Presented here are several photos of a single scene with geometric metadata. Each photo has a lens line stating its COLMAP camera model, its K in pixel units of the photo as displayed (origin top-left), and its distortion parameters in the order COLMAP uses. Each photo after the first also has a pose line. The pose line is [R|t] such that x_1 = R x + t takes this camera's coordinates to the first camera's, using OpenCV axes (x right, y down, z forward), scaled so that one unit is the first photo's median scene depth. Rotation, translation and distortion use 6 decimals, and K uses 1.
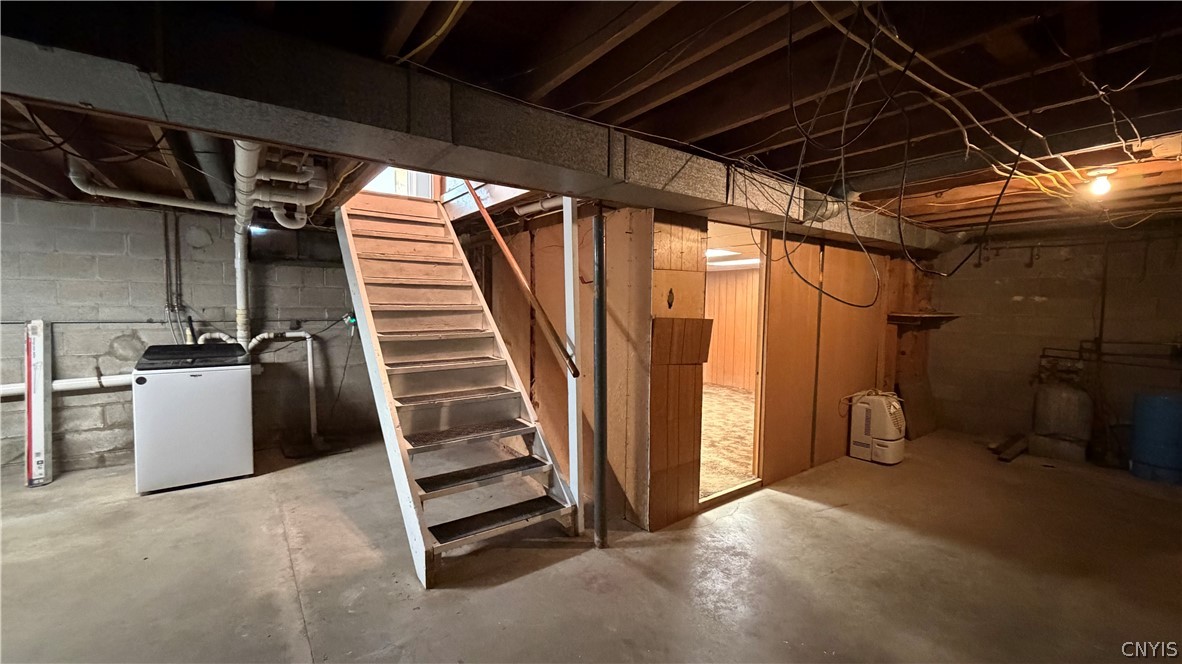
lens RADIAL K [[463.4, 0, 586.8], [0, 463.4, 328.8], [0, 0, 1]] dist [0.001755, 0.000093]
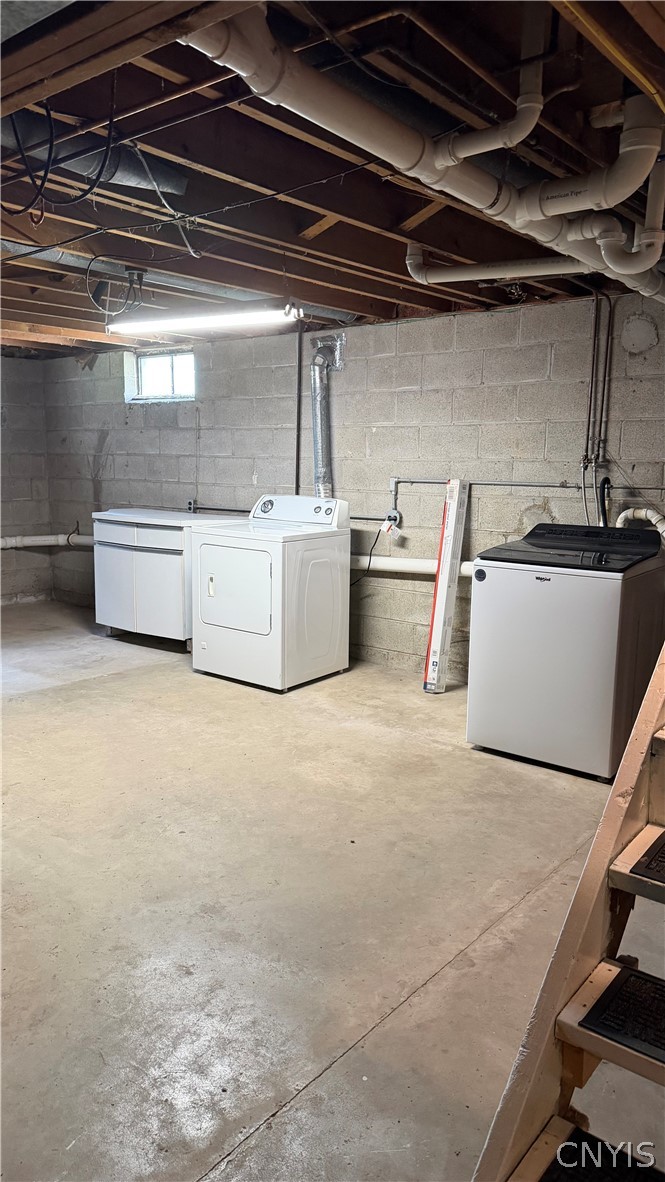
lens RADIAL K [[820.5, 0, 328.6], [0, 820.5, 598.5], [0, 0, 1]] dist [0.029389, -0.004664]
pose [[0.246007, 0.155053, -0.956786, 0.073131], [-0.054637, 0.987771, 0.146026, -0.010812], [0.967727, 0.016352, 0.251470, 0.451261]]
